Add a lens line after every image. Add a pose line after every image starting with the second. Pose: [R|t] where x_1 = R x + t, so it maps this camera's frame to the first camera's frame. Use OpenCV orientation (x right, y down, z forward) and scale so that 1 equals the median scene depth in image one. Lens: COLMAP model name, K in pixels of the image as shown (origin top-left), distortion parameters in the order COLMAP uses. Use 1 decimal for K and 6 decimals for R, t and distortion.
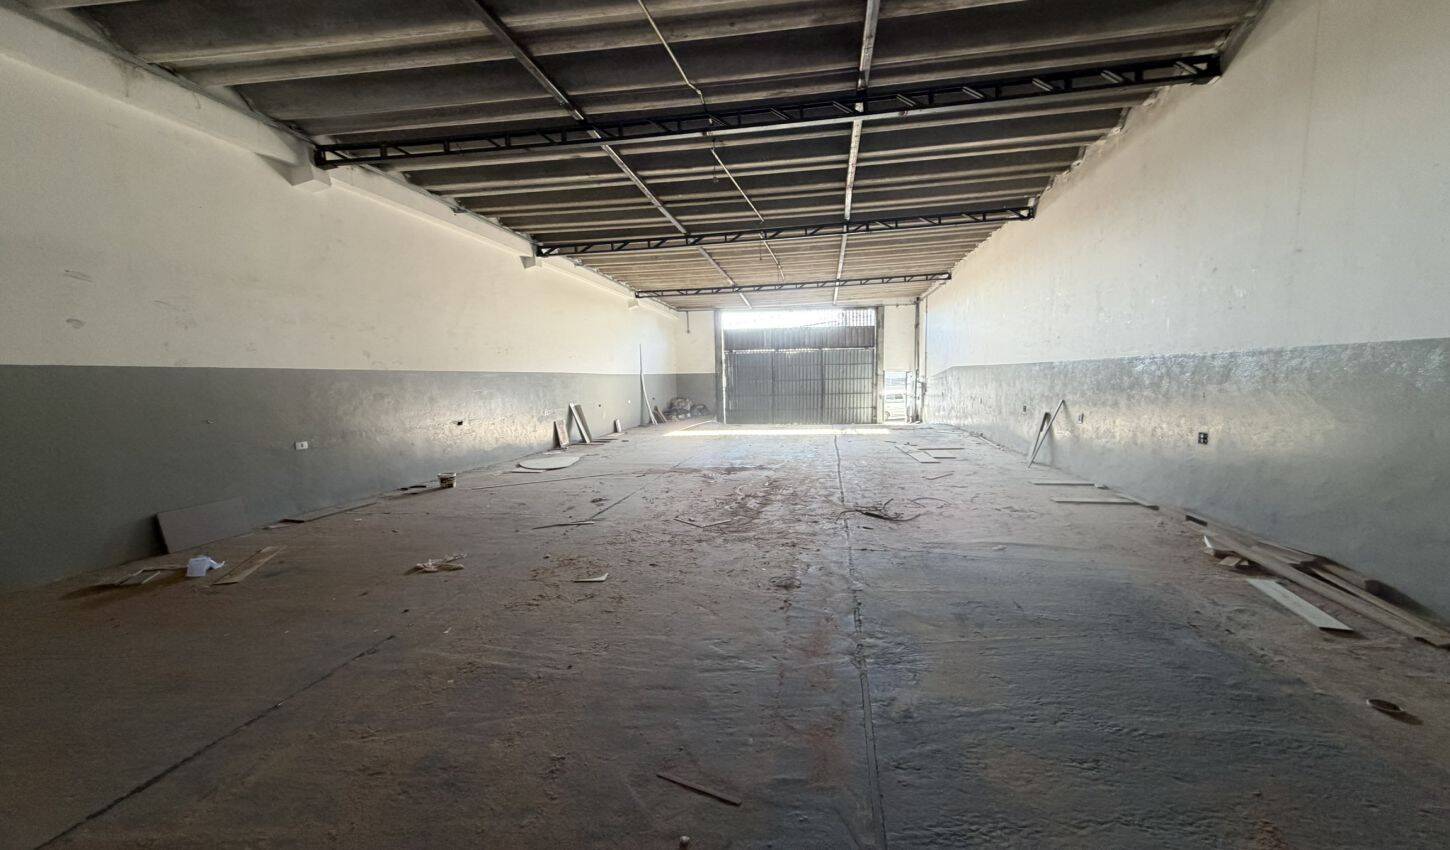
lens RADIAL K [[560.1, 0, 724.1], [0, 560.1, 439.4], [0, 0, 1]] dist [0.012989, -0.000310]
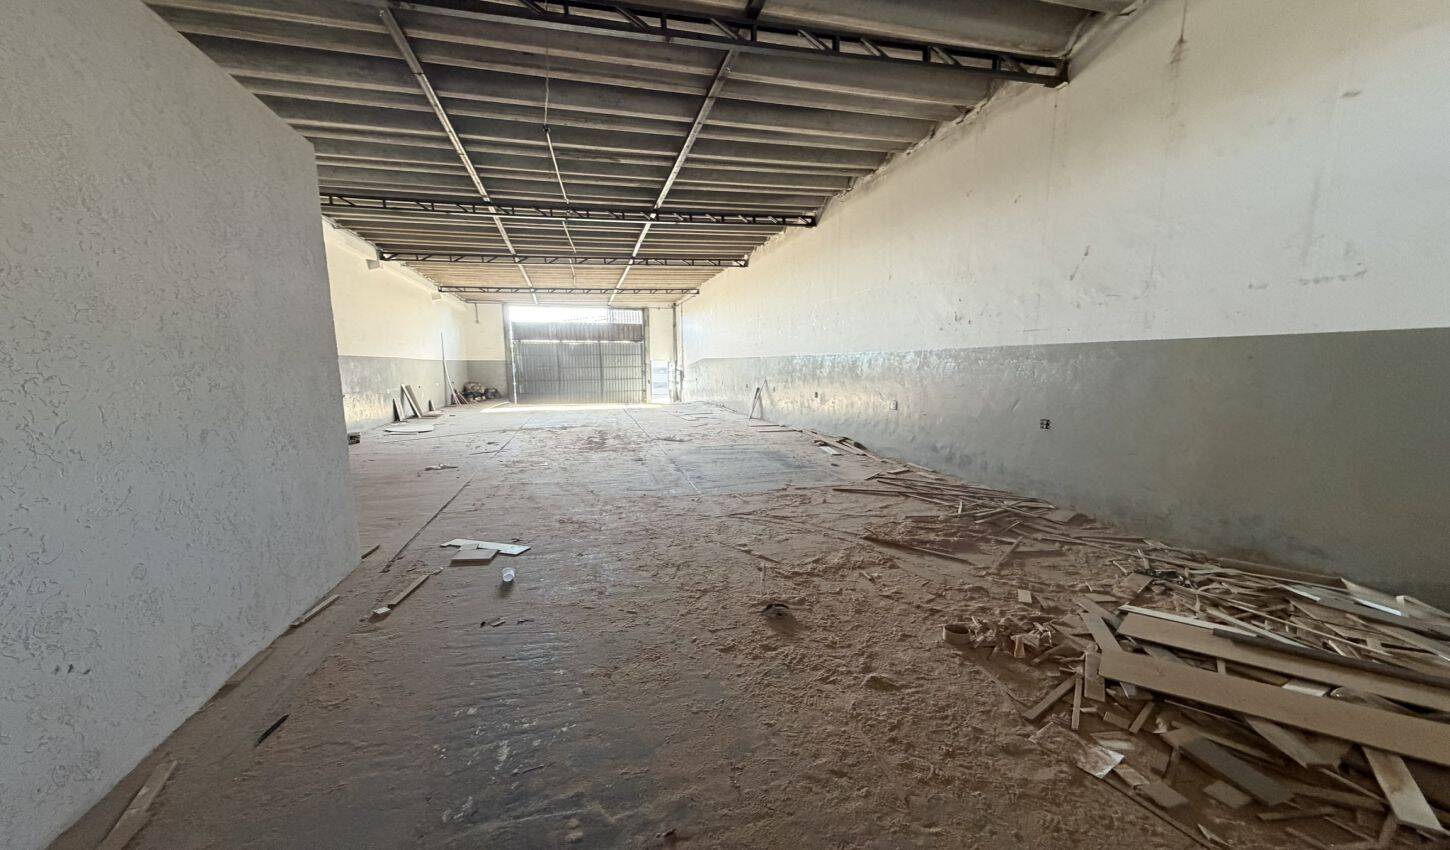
lens RADIAL K [[581.9, 0, 725.0], [0, 581.9, 425.0], [0, 0, 1]] dist [-0.000518, -0.000025]
pose [[0.908754, -0.029105, 0.416315, -0.140012], [0.034060, 0.999410, -0.004478, 0.040894], [-0.415939, 0.018249, 0.909209, -0.312424]]
